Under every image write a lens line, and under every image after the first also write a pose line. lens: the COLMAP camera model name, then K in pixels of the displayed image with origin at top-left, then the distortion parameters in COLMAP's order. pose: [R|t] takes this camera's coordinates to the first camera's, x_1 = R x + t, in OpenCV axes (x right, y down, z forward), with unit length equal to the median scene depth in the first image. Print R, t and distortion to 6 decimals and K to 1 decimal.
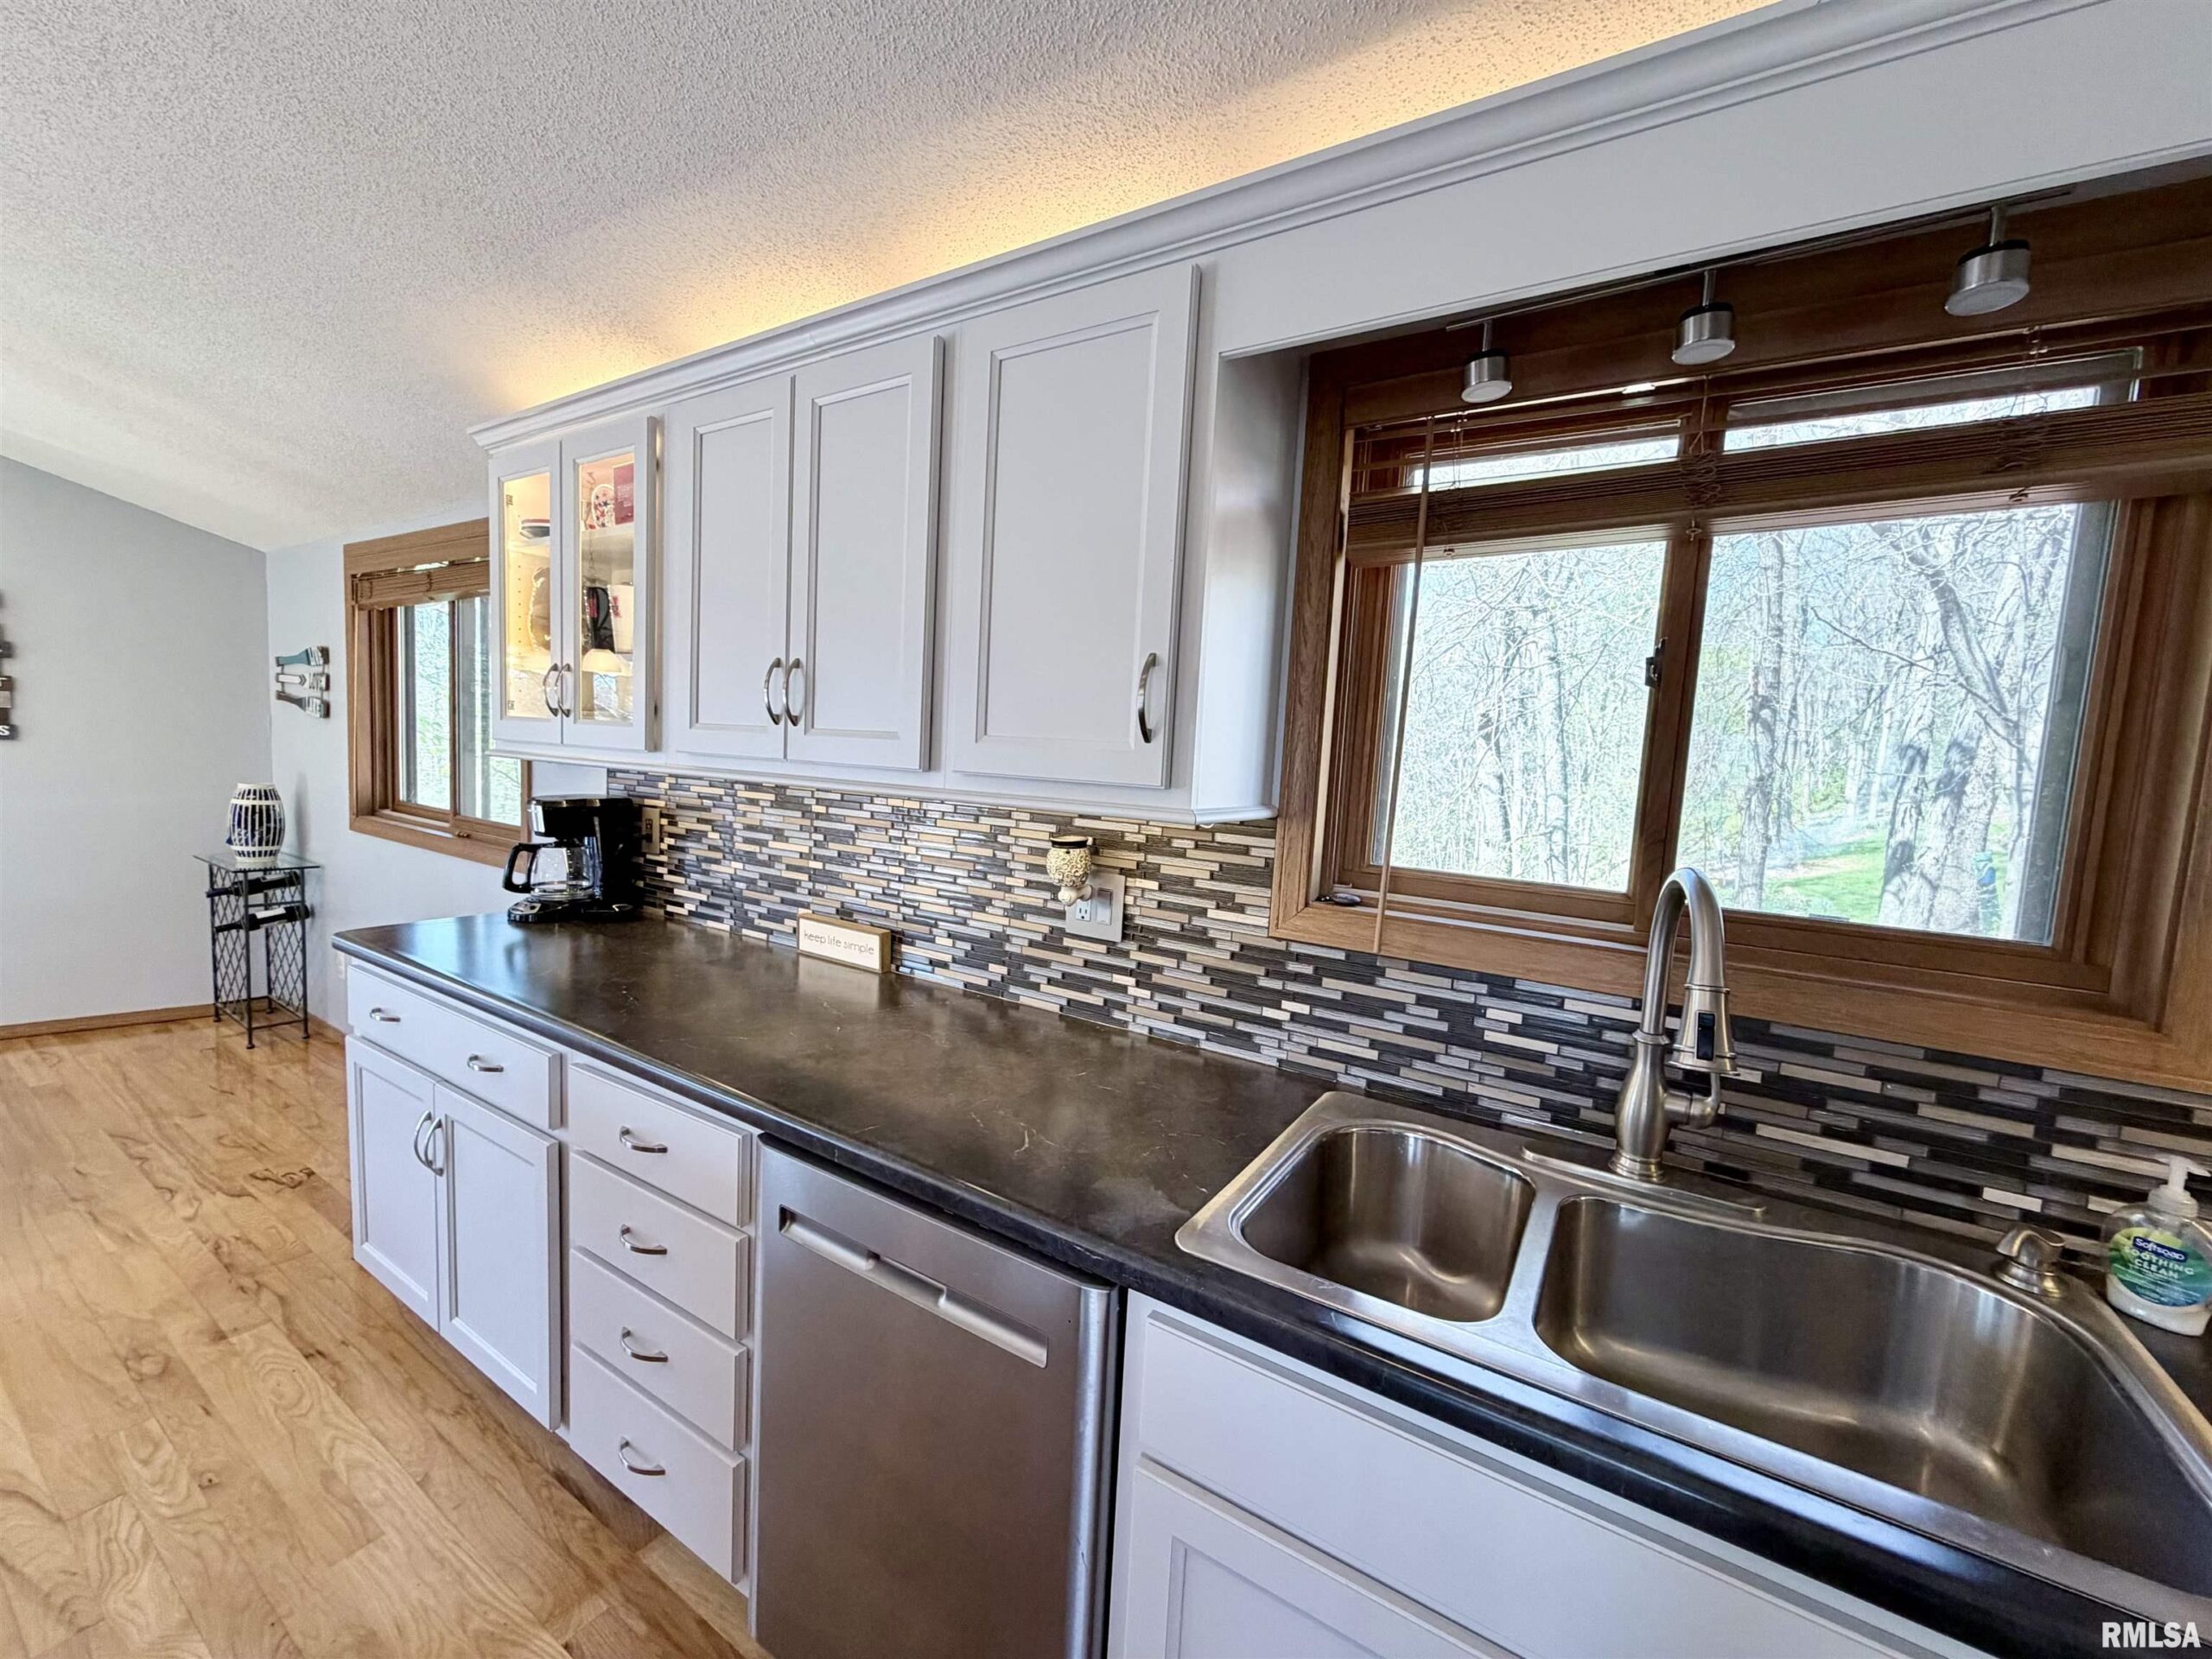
lens RADIAL K [[881.5, 0, 1089.1], [0, 881.5, 833.4], [0, 0, 1]] dist [0.000488, 0.000133]
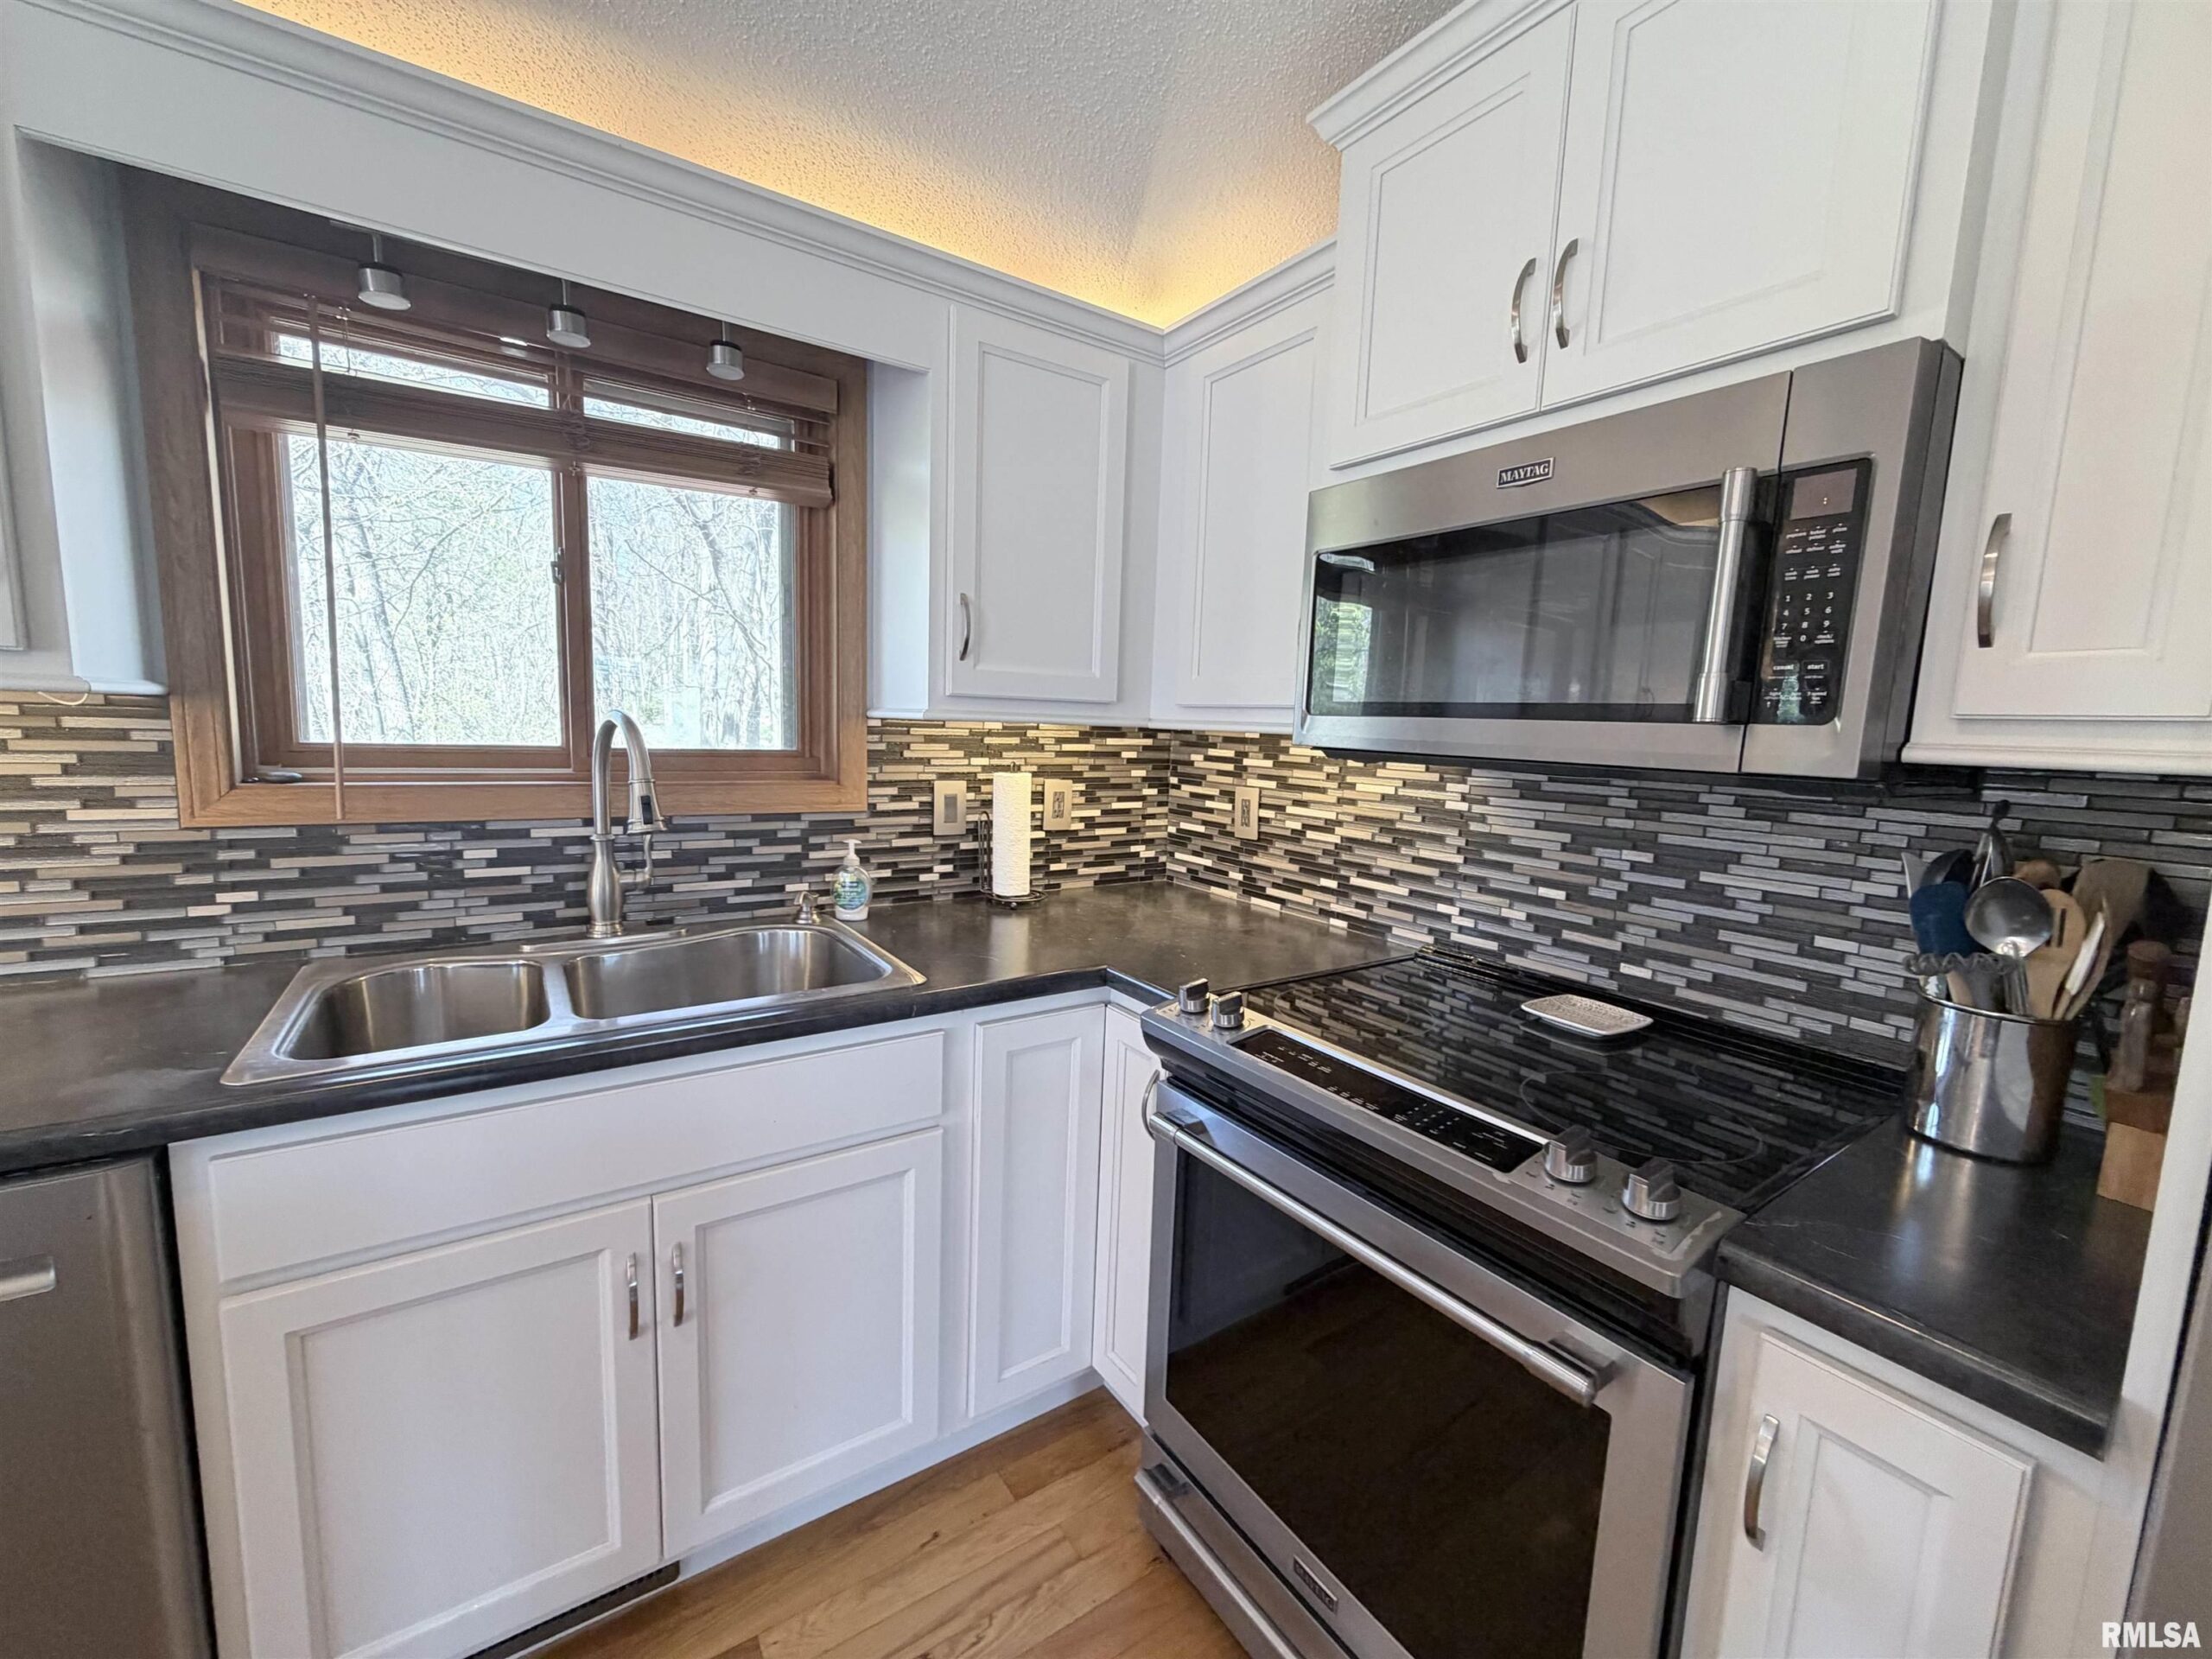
lens RADIAL K [[881.5, 0, 1097.6], [0, 881.5, 826.1], [0, 0, 1]] dist [0.000488, 0.000133]
pose [[0.397637, -0.139780, 0.906833, -0.120135], [0.080340, 0.989836, 0.117346, 0.042505], [-0.914019, 0.026194, 0.404826, -0.108344]]
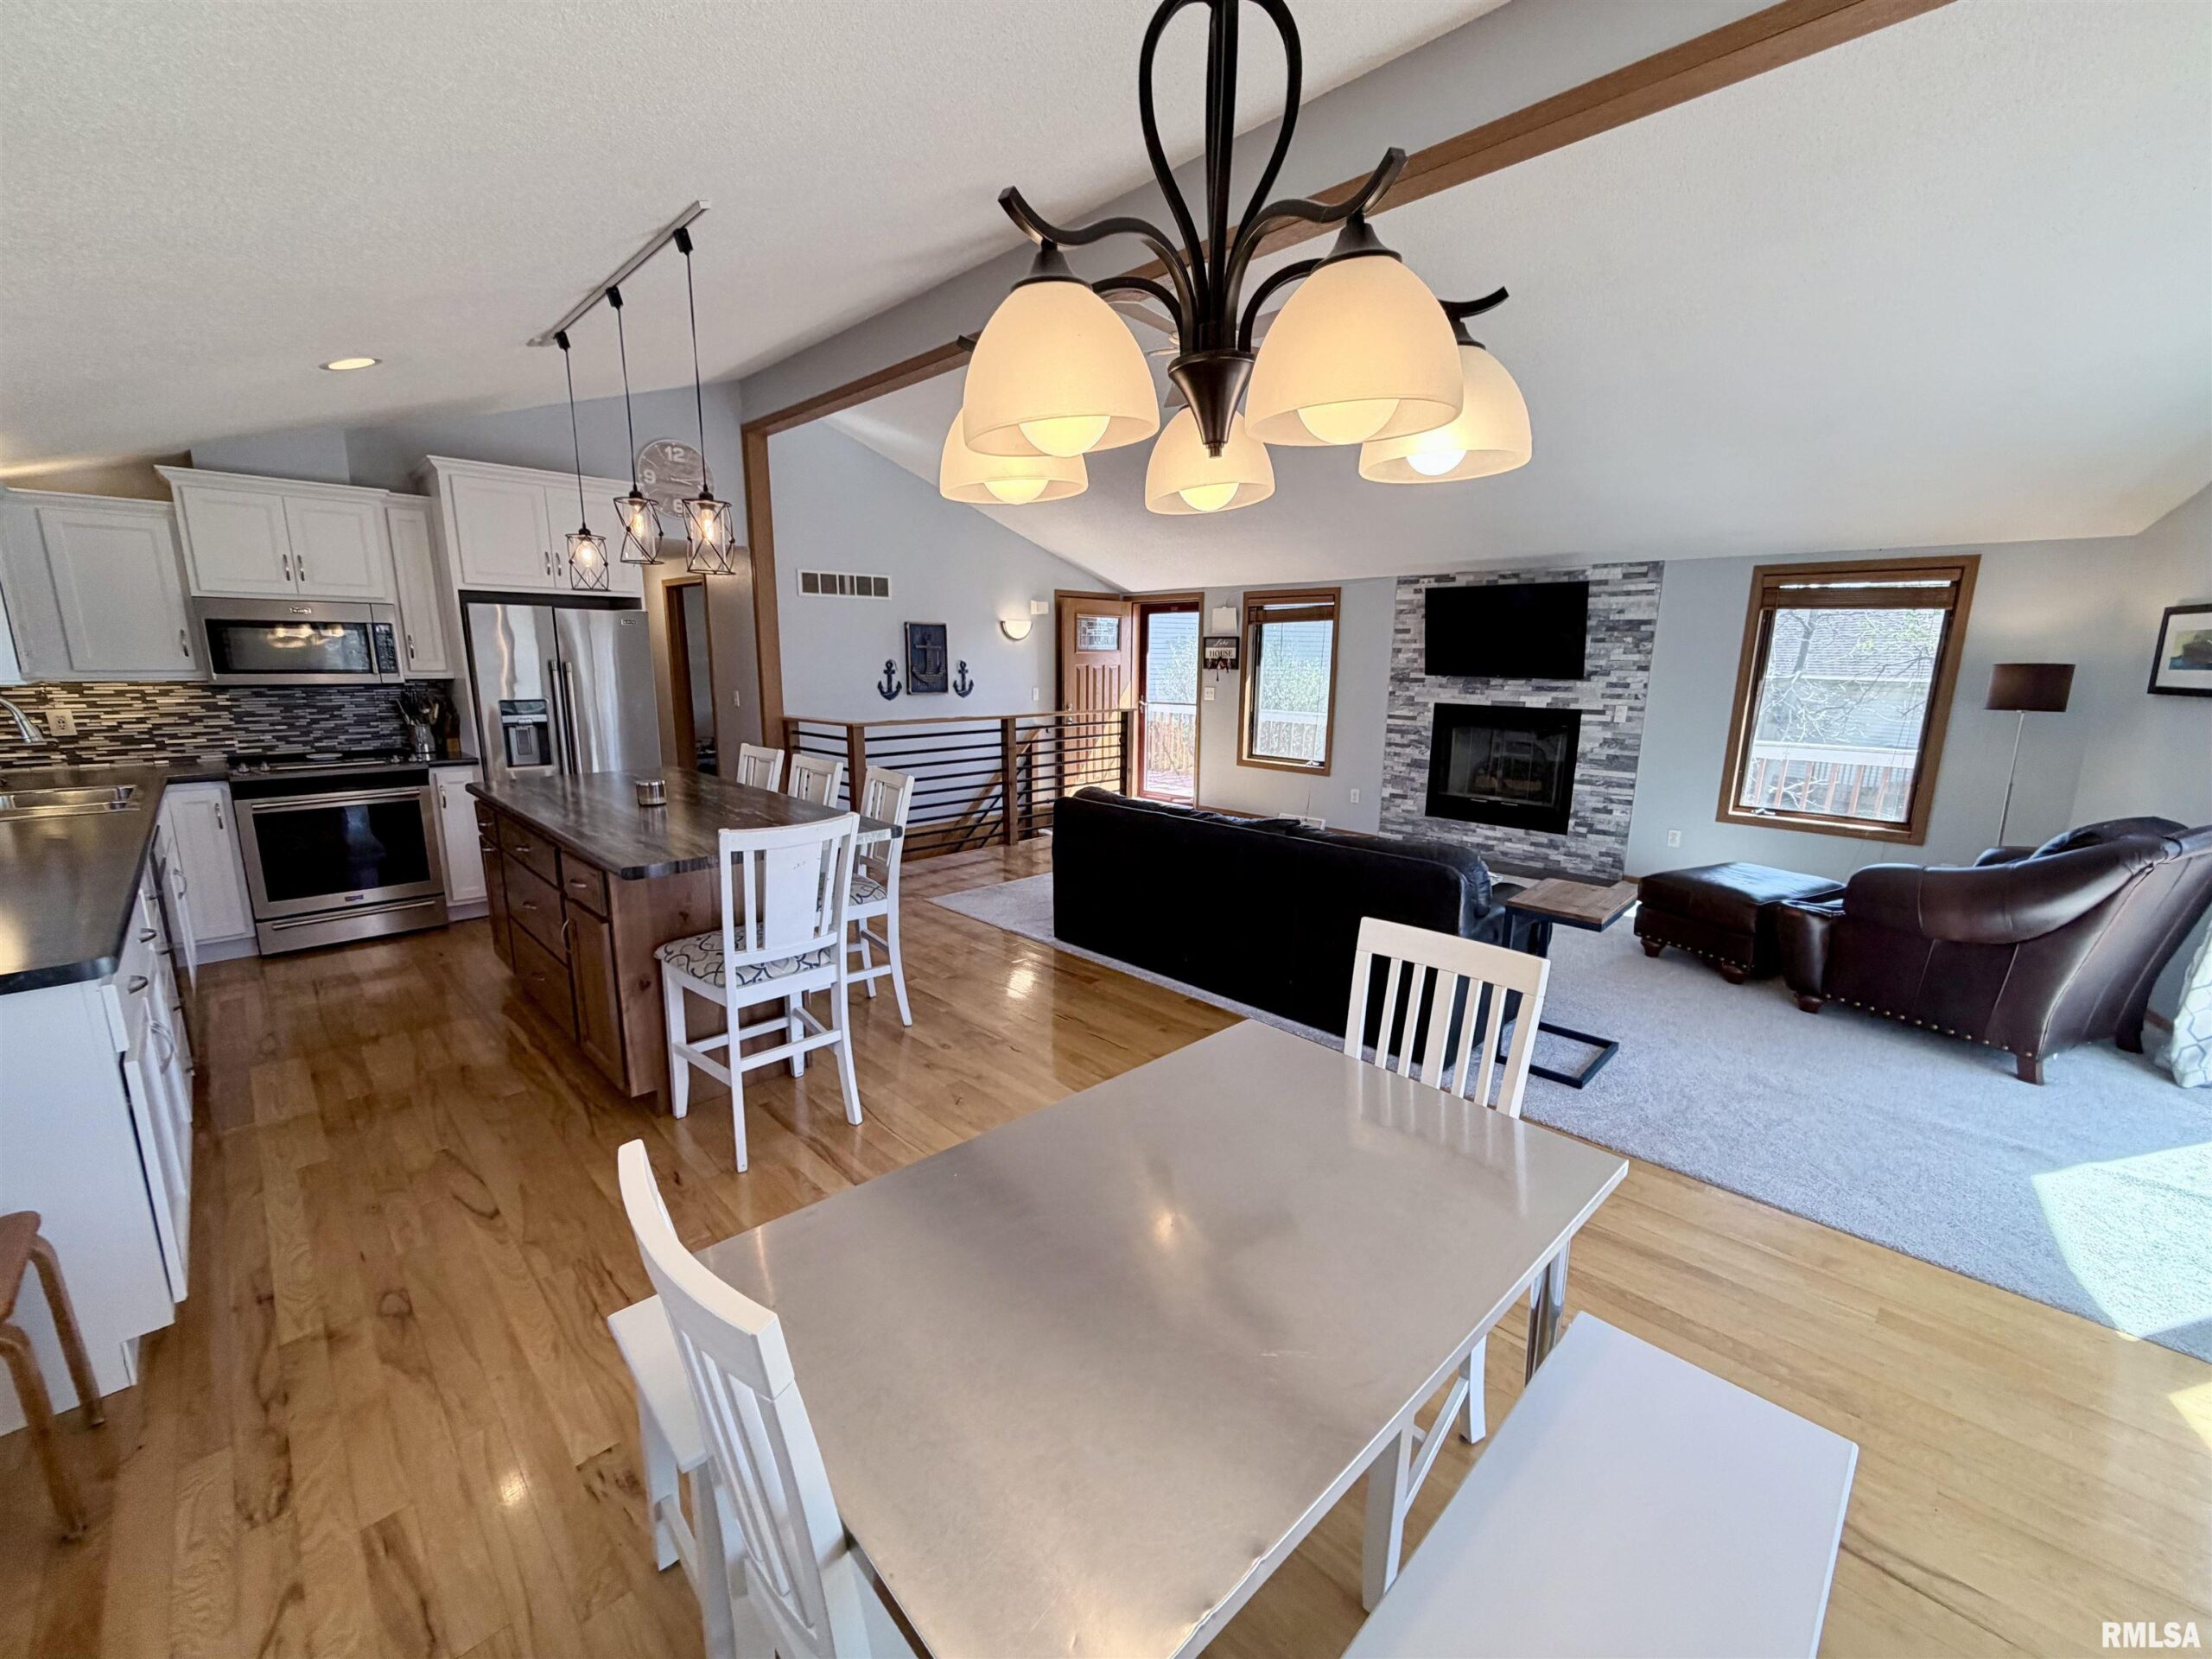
lens RADIAL K [[881.5, 0, 1106.4], [0, 881.5, 831.0], [0, 0, 1]] dist [0.000488, 0.000133]
pose [[-0.977116, -0.092914, 0.191343, -1.340362], [-0.031409, 0.952717, 0.302233, -0.188256], [-0.210377, 0.289307, -0.933833, 1.094109]]
